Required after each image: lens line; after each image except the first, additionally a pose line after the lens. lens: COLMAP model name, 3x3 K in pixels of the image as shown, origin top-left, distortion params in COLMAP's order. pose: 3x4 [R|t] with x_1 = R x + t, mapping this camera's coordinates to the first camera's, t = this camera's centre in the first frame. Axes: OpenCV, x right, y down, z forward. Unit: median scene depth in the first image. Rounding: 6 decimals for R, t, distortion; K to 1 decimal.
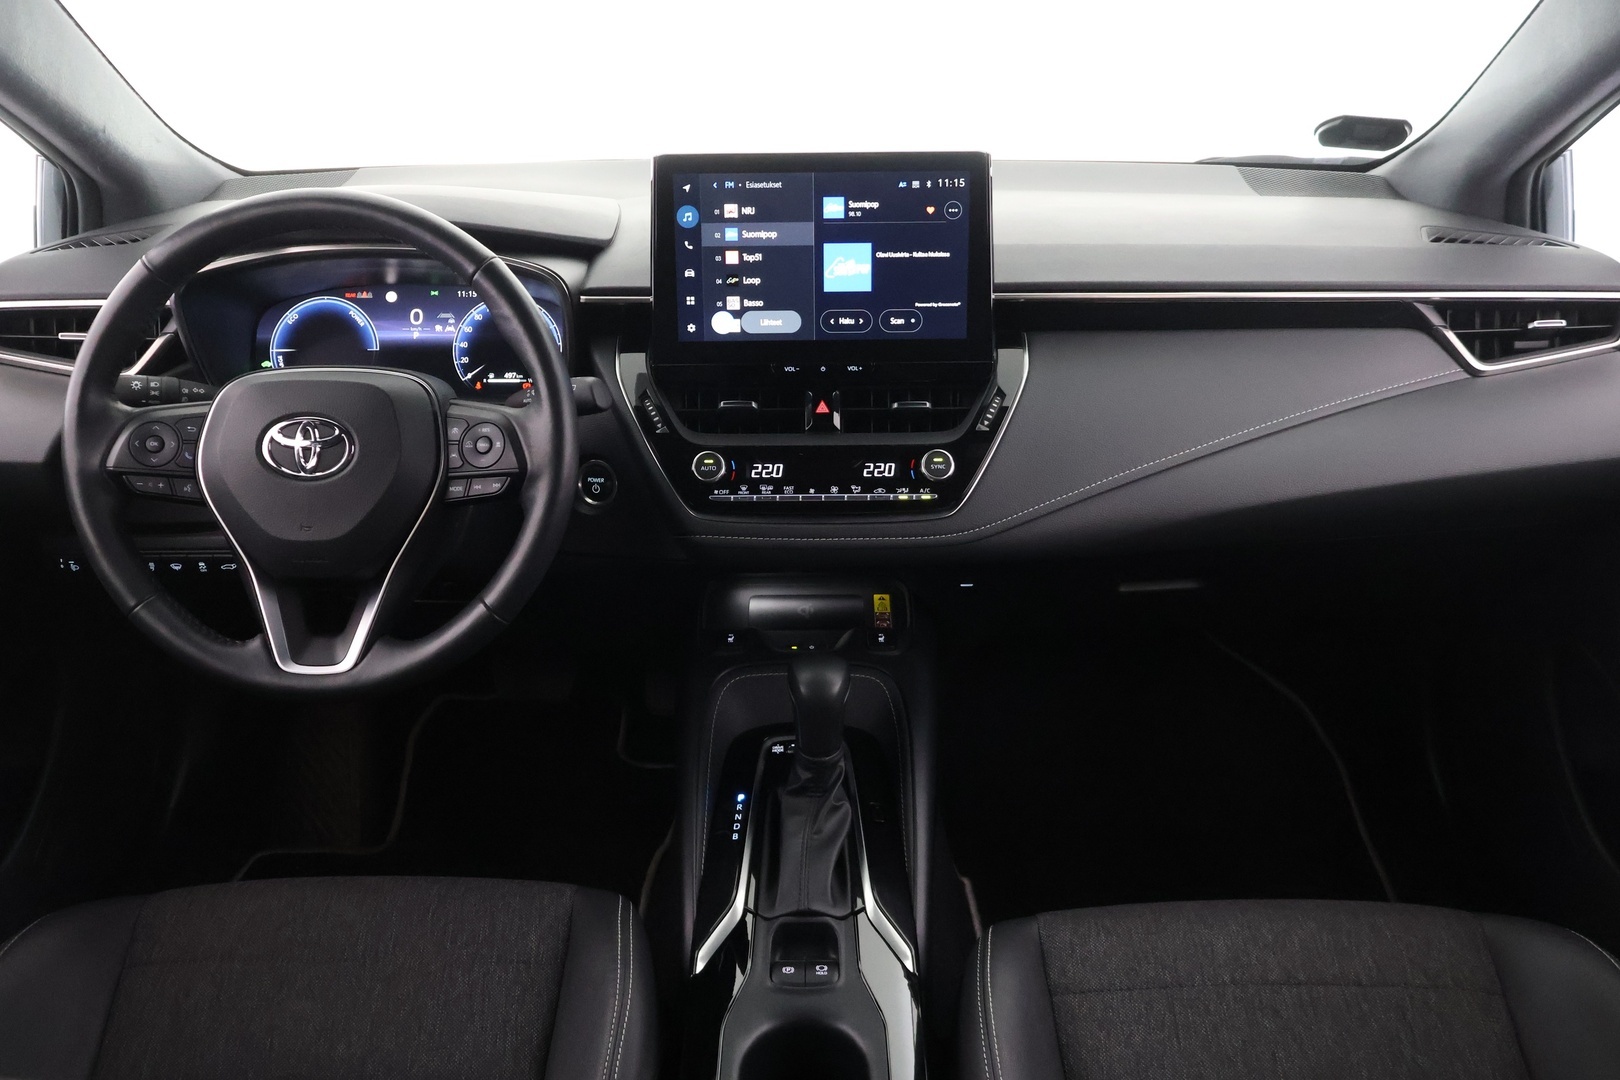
lens RADIAL K [[1370.9, 0, 810.5], [0, 1370.9, 525.5], [0, 0, 1]] dist [-0.003837, 0.002429]
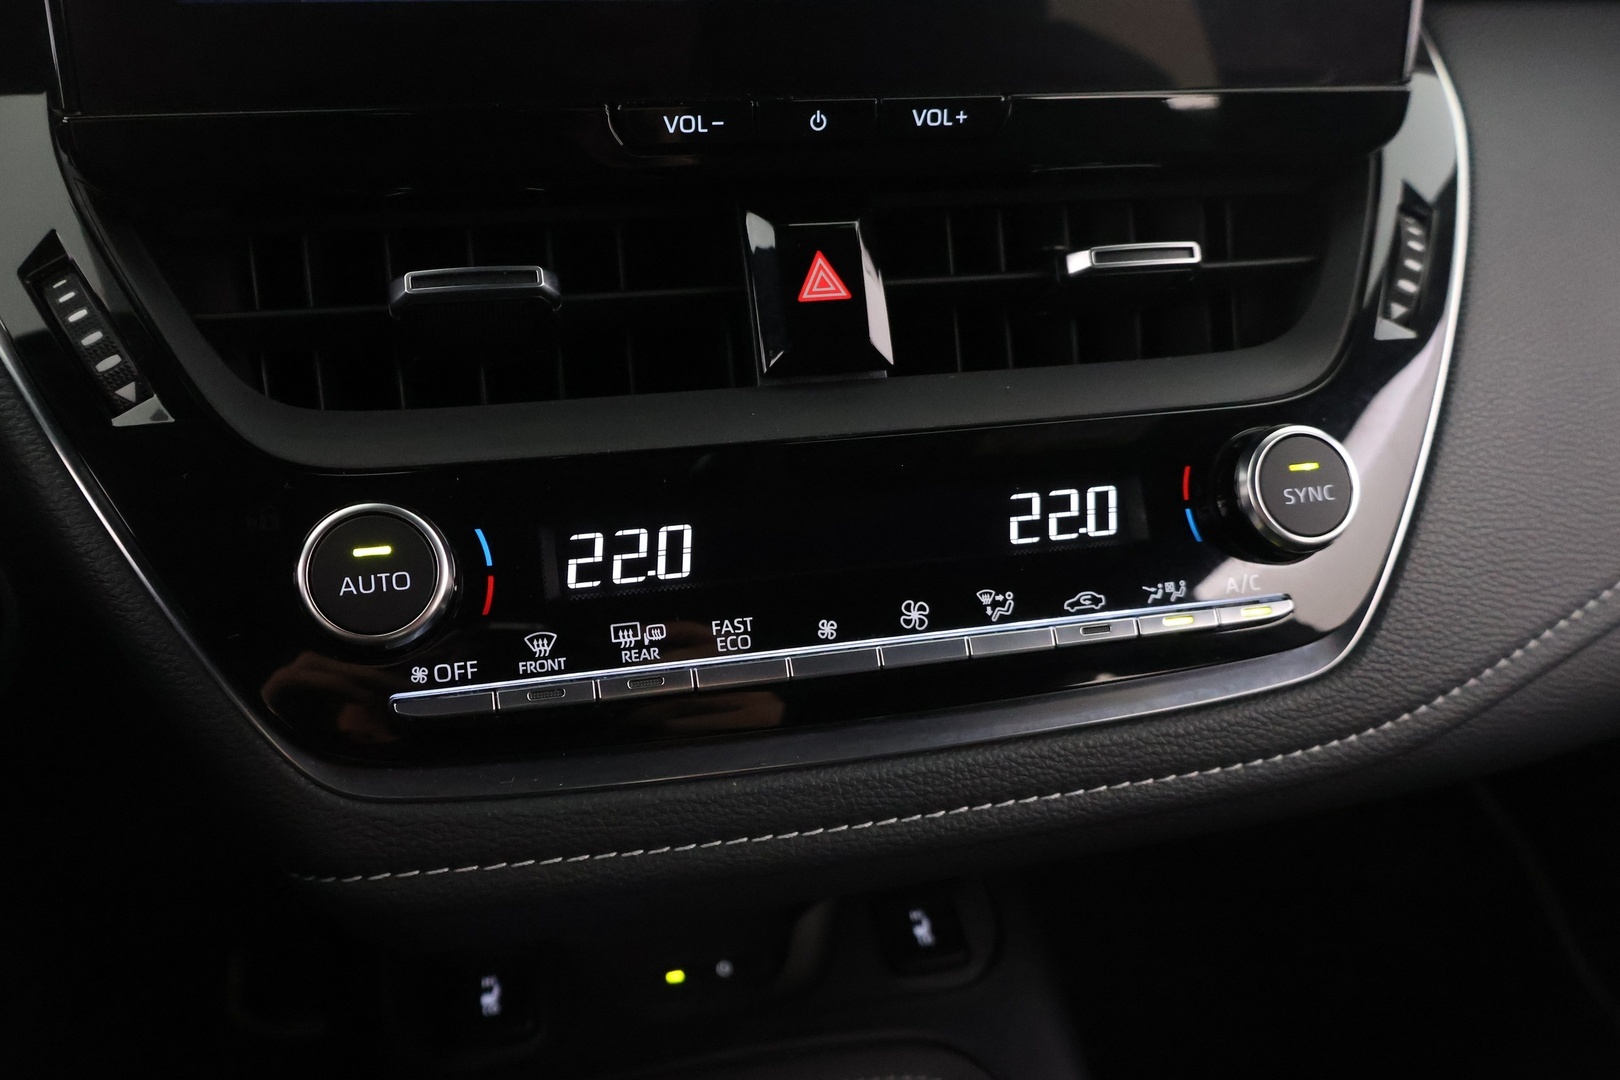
lens RADIAL K [[1370.9, 0, 808.3], [0, 1370.9, 544.3], [0, 0, 1]] dist [-0.003837, 0.002429]
pose [[0.970152, -0.086362, 0.226599, -0.055457], [0.064374, 0.992627, 0.102706, -0.064659], [-0.233798, -0.085053, 0.968558, 0.761199]]
